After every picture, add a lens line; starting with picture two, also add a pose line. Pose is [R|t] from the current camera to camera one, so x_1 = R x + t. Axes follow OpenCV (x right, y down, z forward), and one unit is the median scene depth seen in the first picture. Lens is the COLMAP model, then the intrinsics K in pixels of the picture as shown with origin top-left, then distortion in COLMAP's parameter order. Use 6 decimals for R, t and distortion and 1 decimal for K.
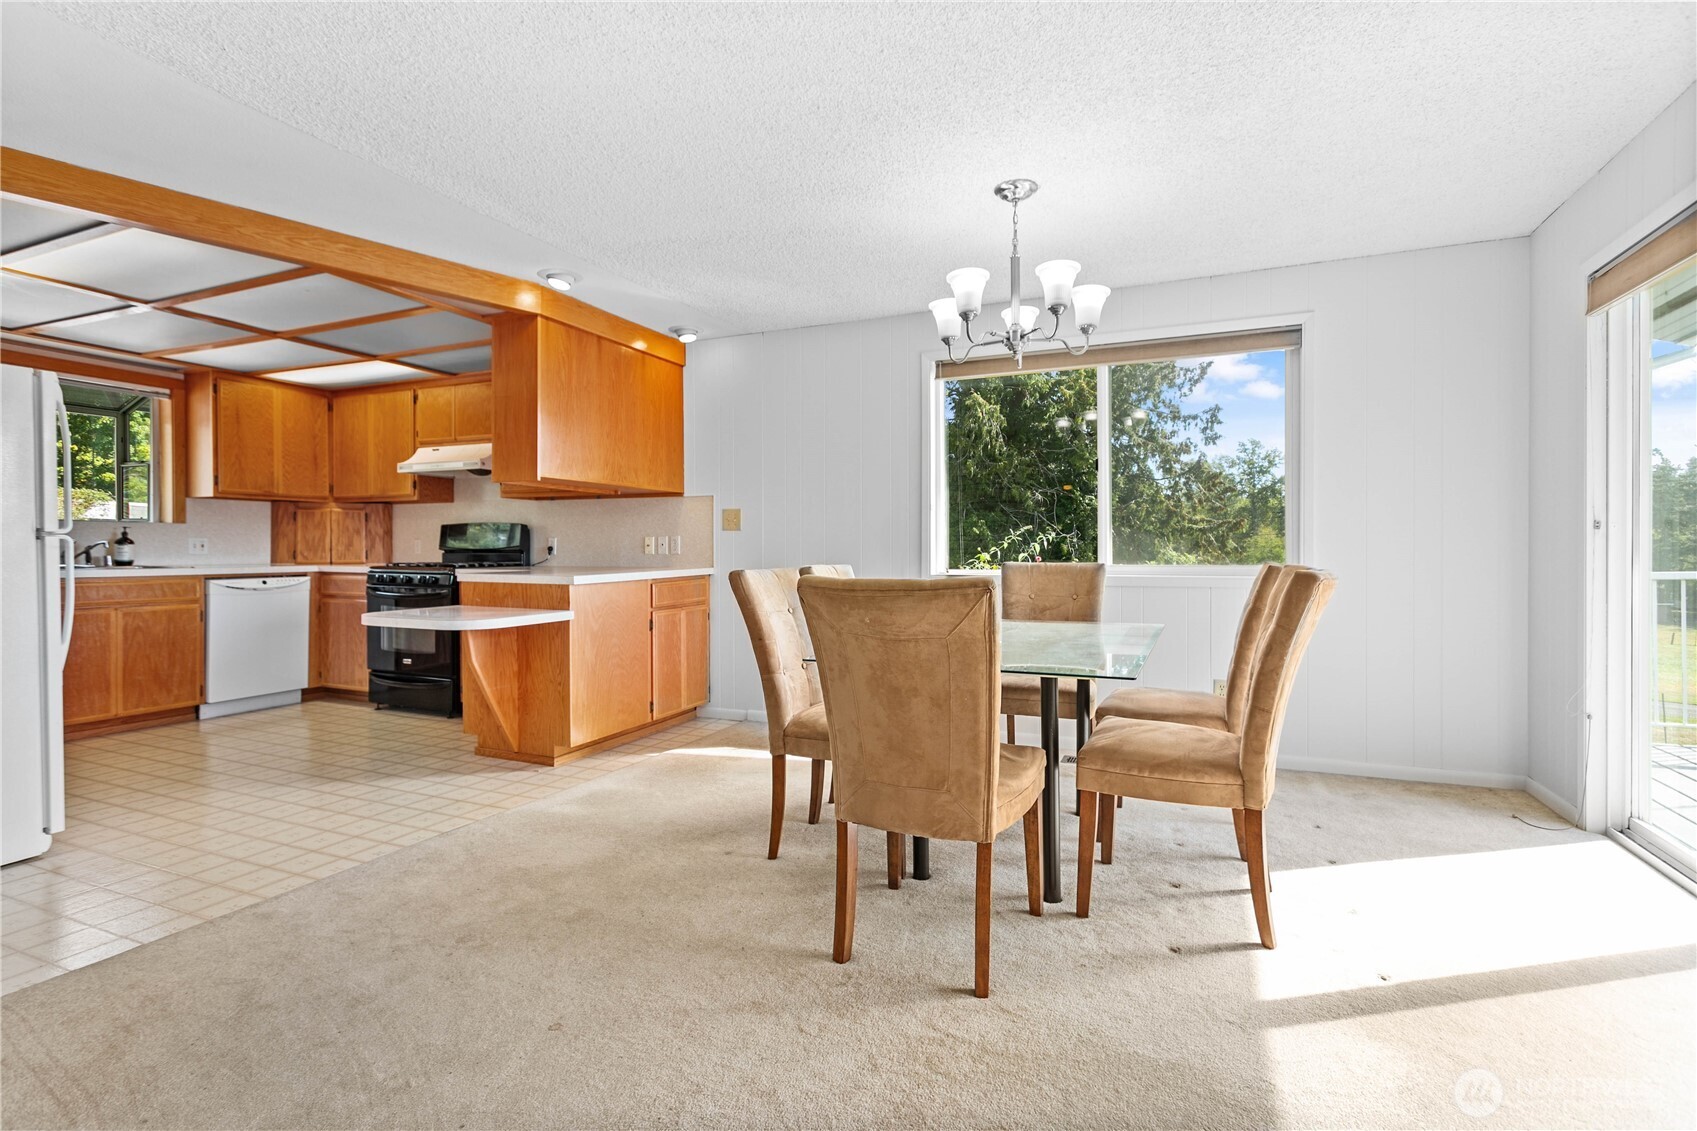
lens RADIAL K [[796.5, 0, 841.9], [0, 796.5, 563.3], [0, 0, 1]] dist [0.002616, 0.000329]
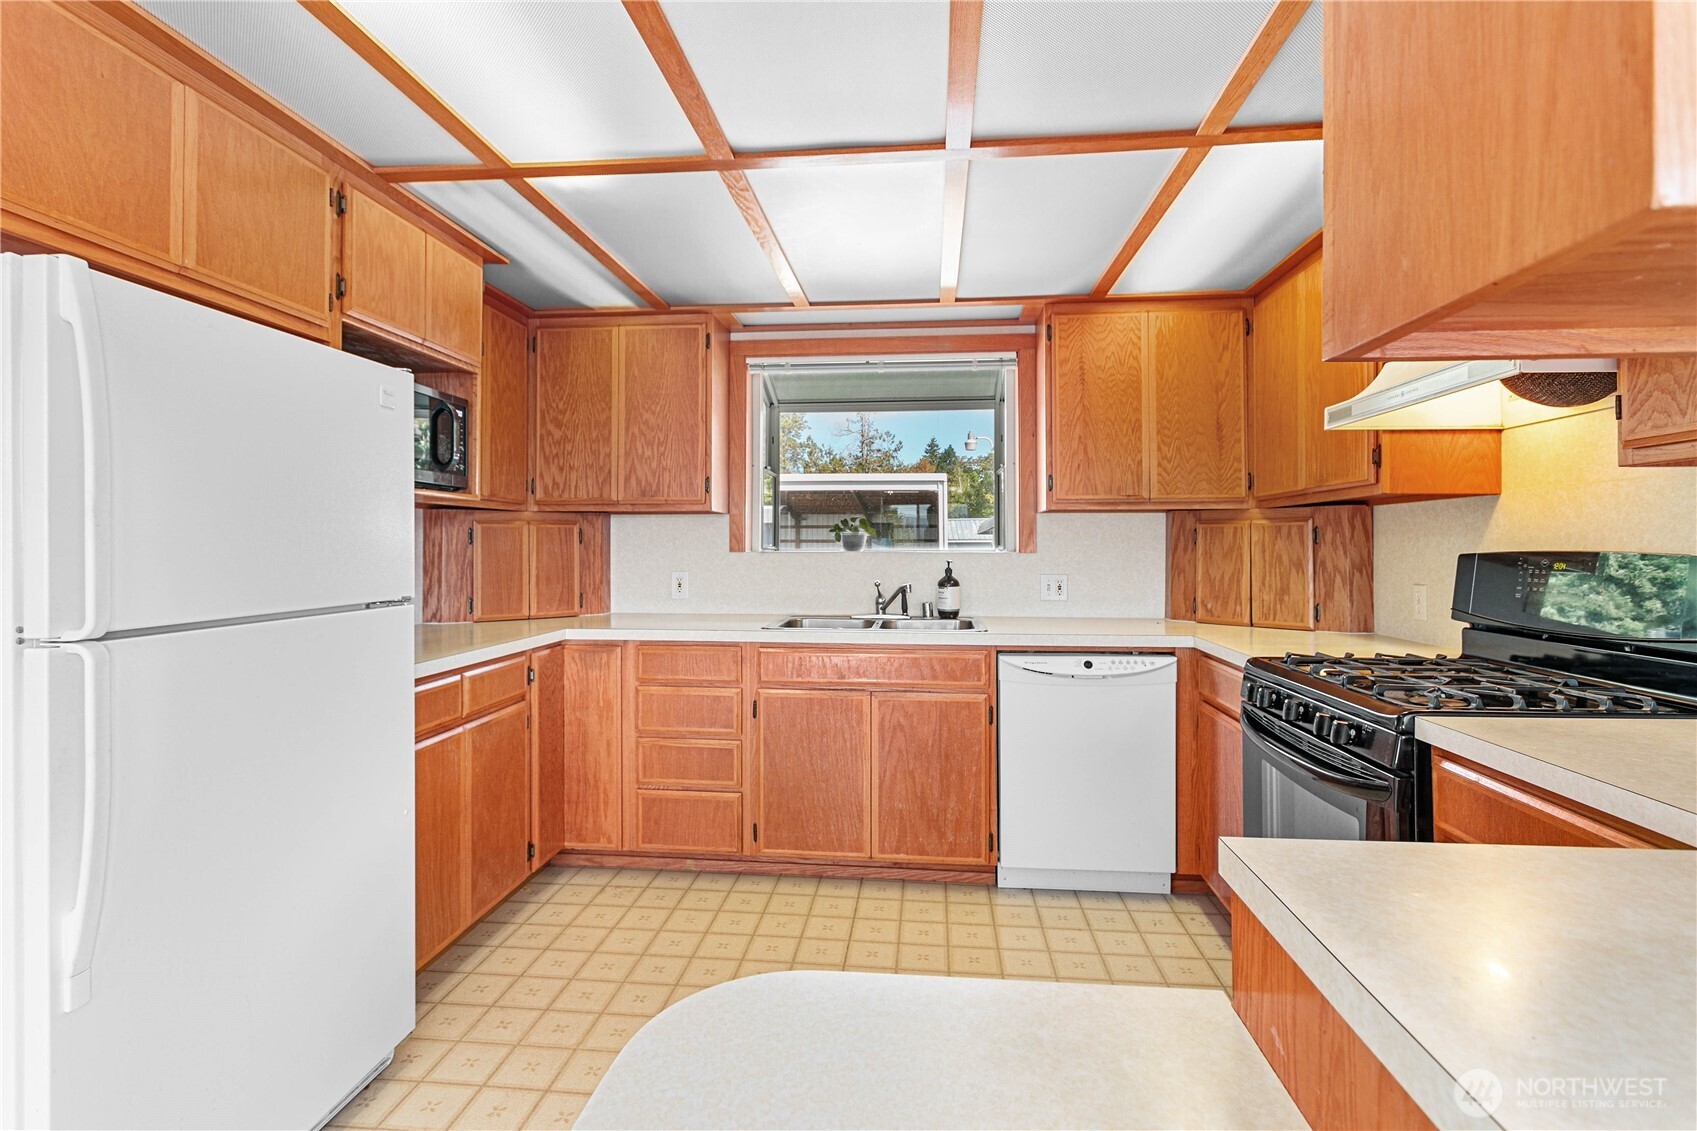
lens RADIAL K [[802.9, 0, 857.5], [0, 802.9, 533.0], [0, 0, 1]] dist [-0.000660, 0.000302]
pose [[0.300295, -0.018748, -0.953662, -0.262538], [-0.018032, 0.999517, -0.025327, -0.050925], [0.953676, 0.024802, 0.299812, 0.718425]]
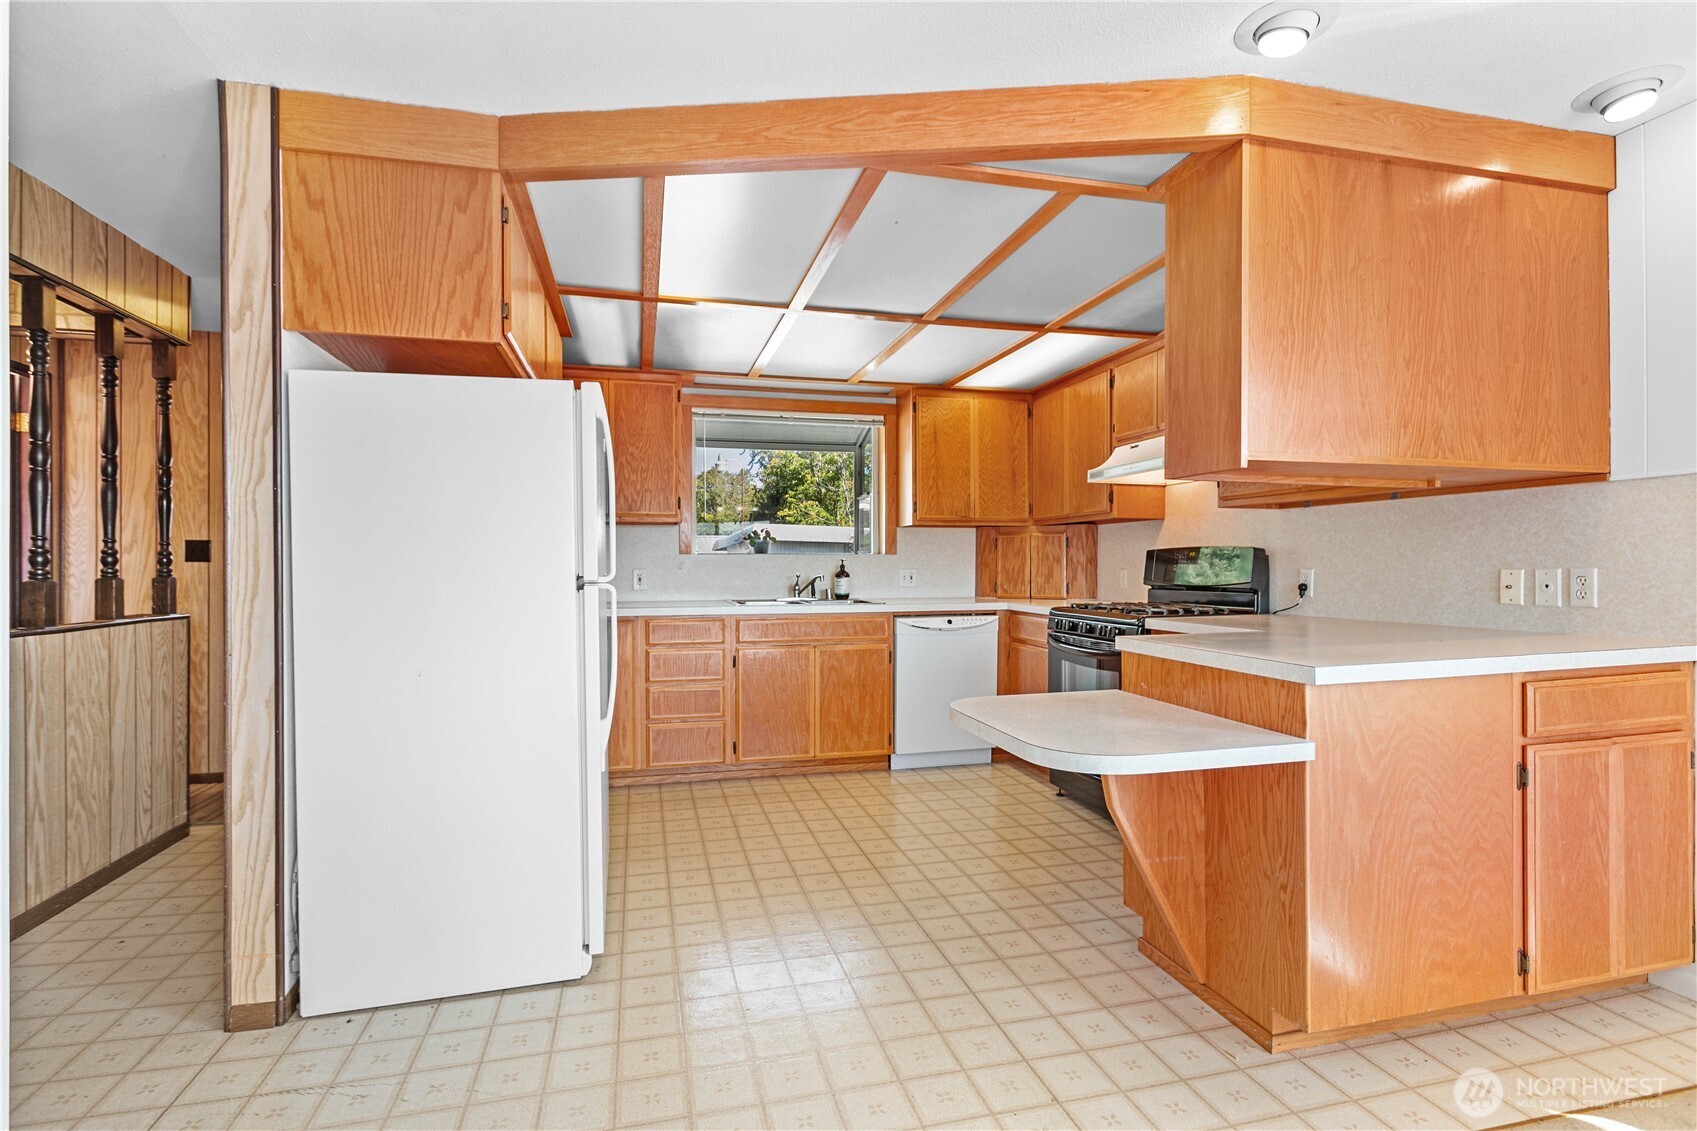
lens RADIAL K [[804.5, 0, 848.5], [0, 804.5, 565.5], [0, 0, 1]] dist [0.000159, 0.000225]
pose [[0.611659, -0.002893, -0.791116, -0.105801], [-0.010717, 0.999871, -0.011942, -0.026659], [0.791049, 0.015783, 0.611550, 0.397156]]
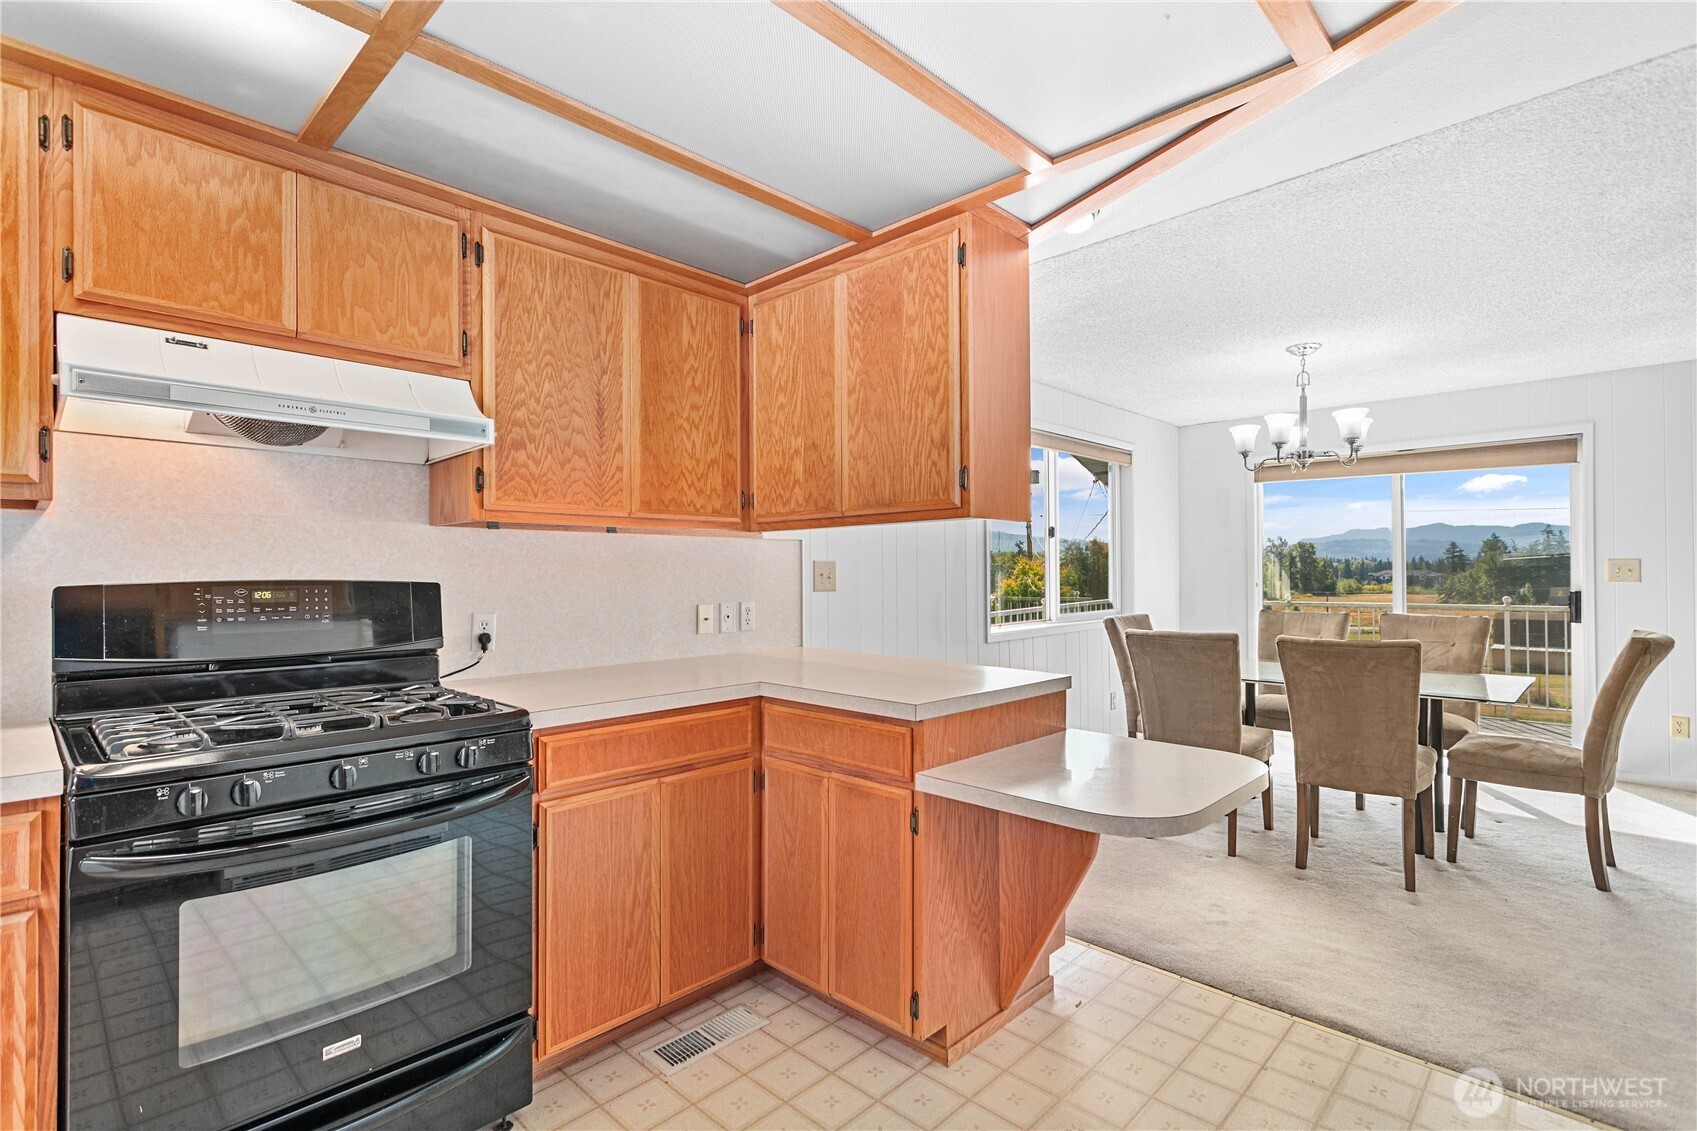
lens RADIAL K [[796.5, 0, 841.9], [0, 796.5, 563.3], [0, 0, 1]] dist [0.002616, 0.000329]
pose [[0.353161, 0.010749, 0.935501, -0.793577], [0.022434, 0.999549, -0.019954, -0.052035], [-0.935294, 0.028034, 0.352760, 0.743355]]
